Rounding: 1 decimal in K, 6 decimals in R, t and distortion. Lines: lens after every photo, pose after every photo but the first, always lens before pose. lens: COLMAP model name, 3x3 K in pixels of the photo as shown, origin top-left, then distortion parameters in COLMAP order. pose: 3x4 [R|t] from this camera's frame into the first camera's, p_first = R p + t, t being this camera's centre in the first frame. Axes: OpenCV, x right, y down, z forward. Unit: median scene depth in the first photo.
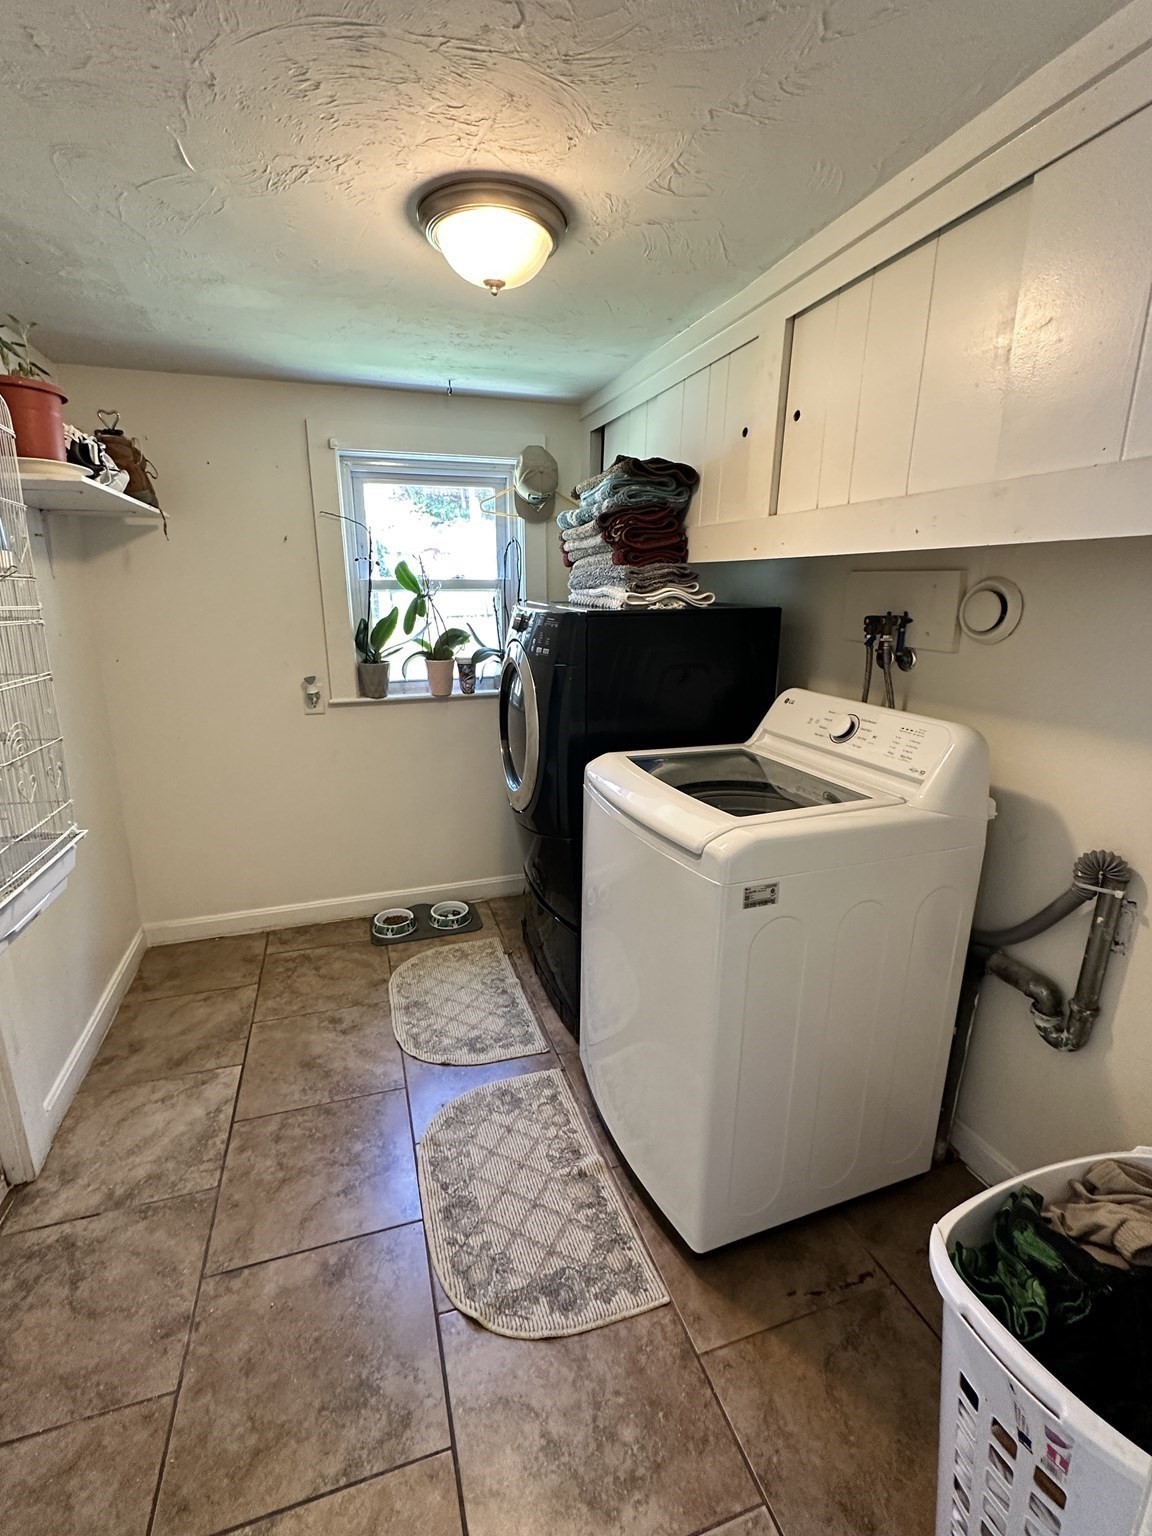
lens RADIAL K [[687.9, 0, 576.2], [0, 687.9, 770.3], [0, 0, 1]] dist [-0.001729, 0.000049]
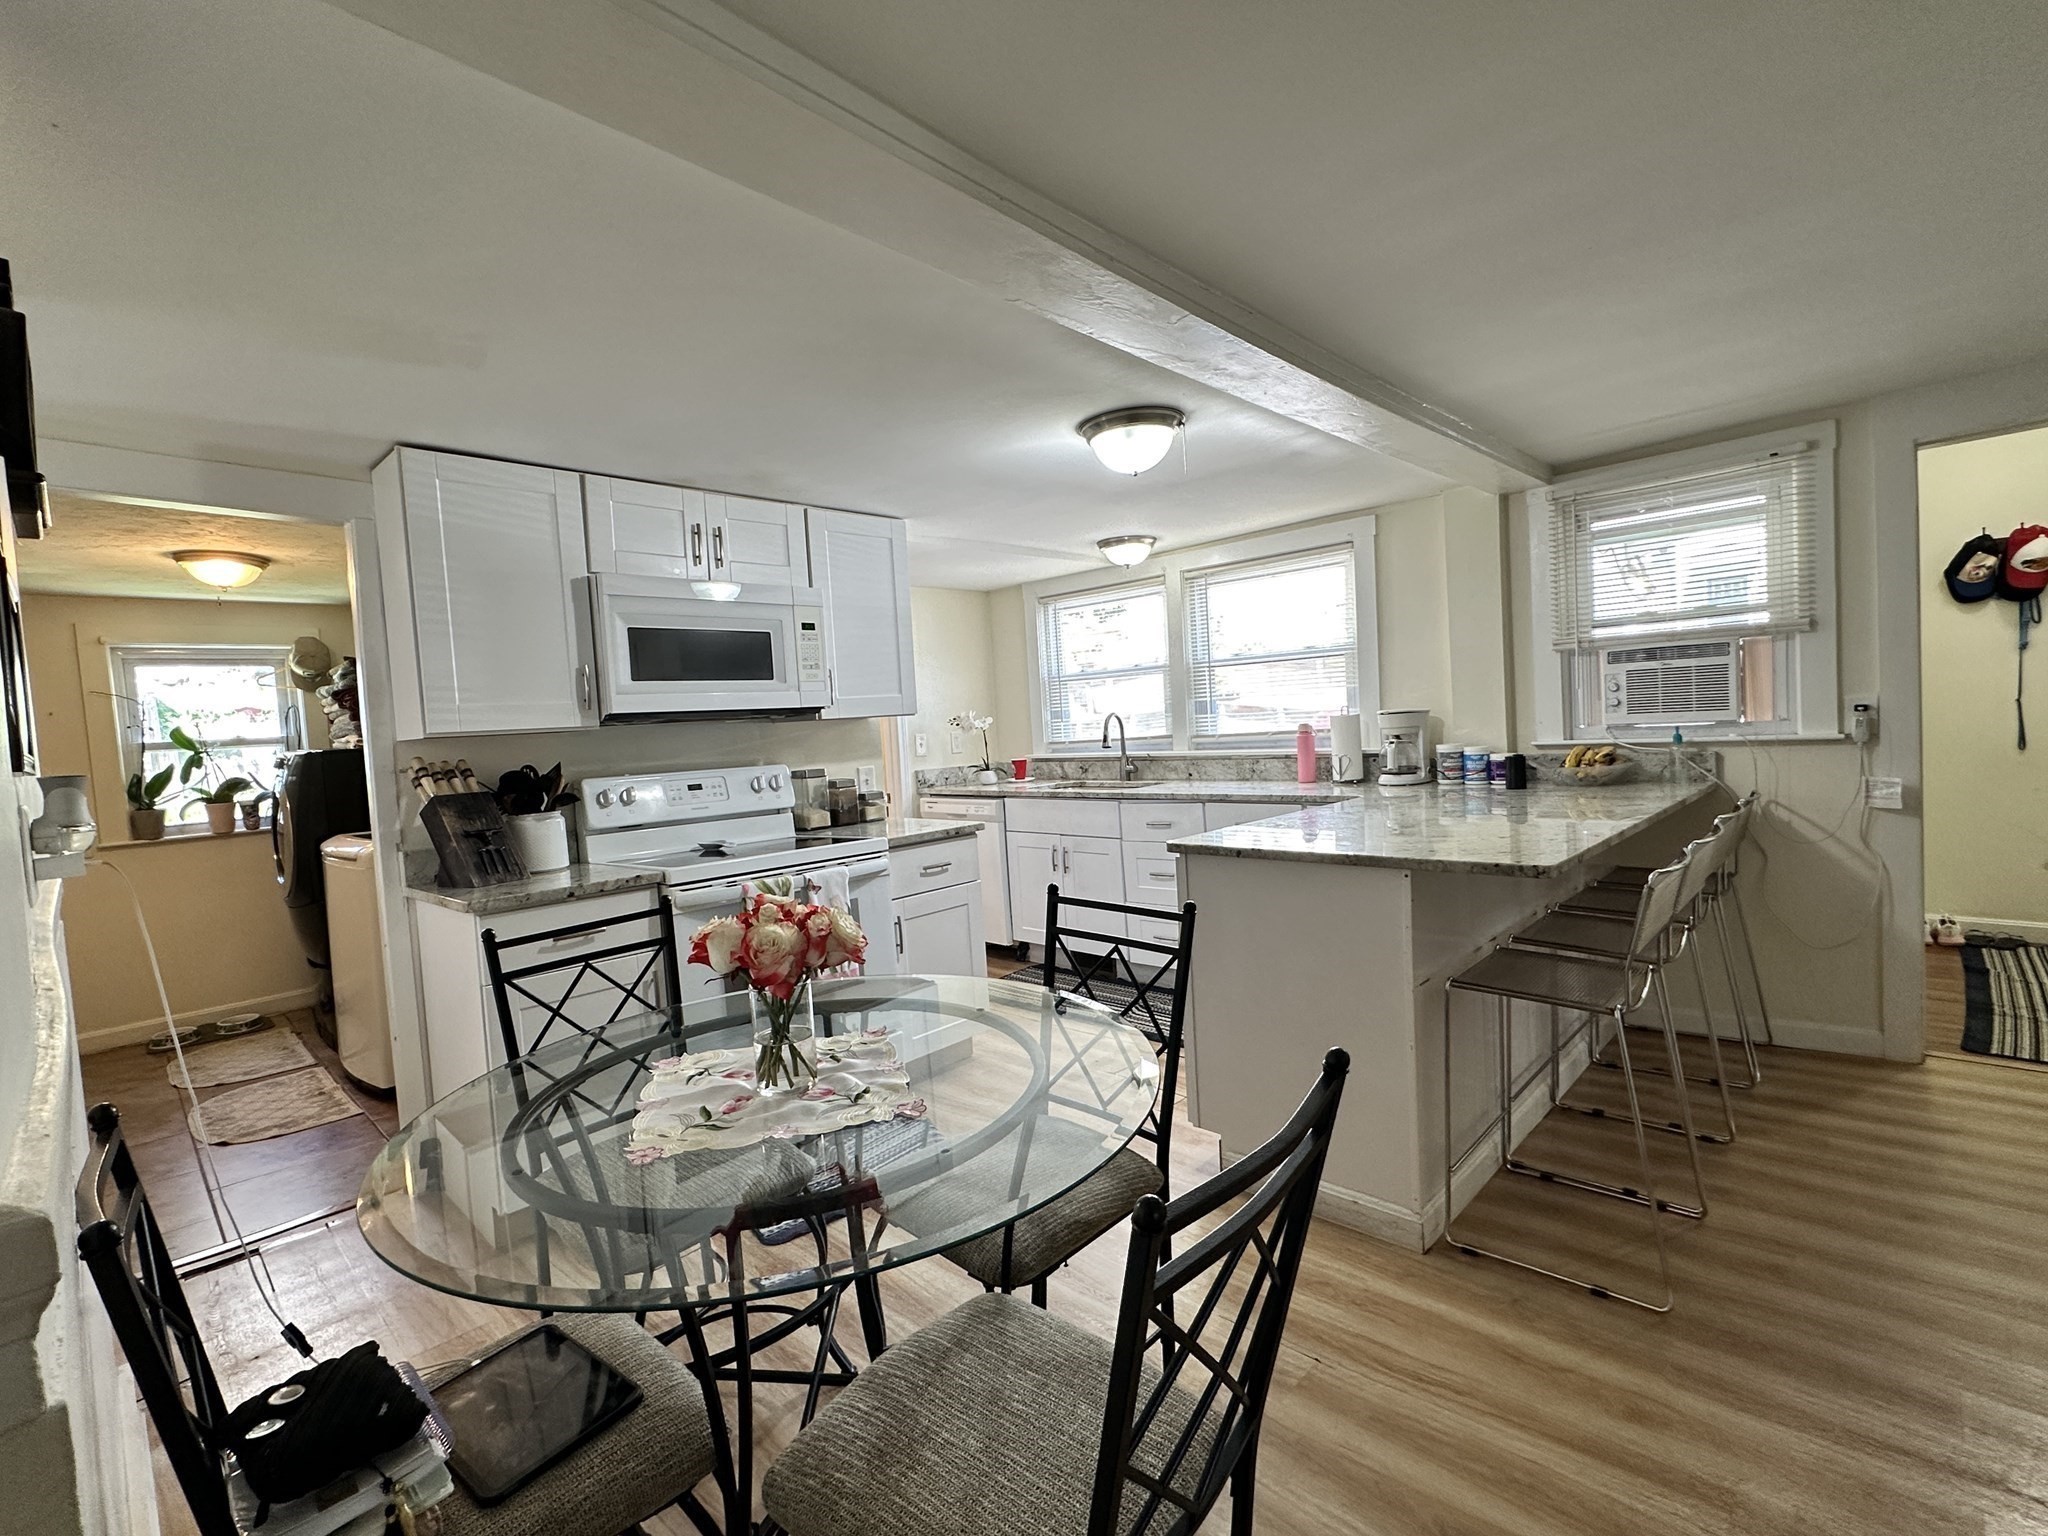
lens RADIAL K [[917.3, 0, 1019.3], [0, 917.3, 764.0], [0, 0, 1]] dist [-0.001729, 0.000049]
pose [[0.886629, -0.079649, 0.455572, 0.322607], [0.178561, 0.967632, -0.178339, 0.313652], [-0.426621, 0.239468, 0.872152, -1.031084]]
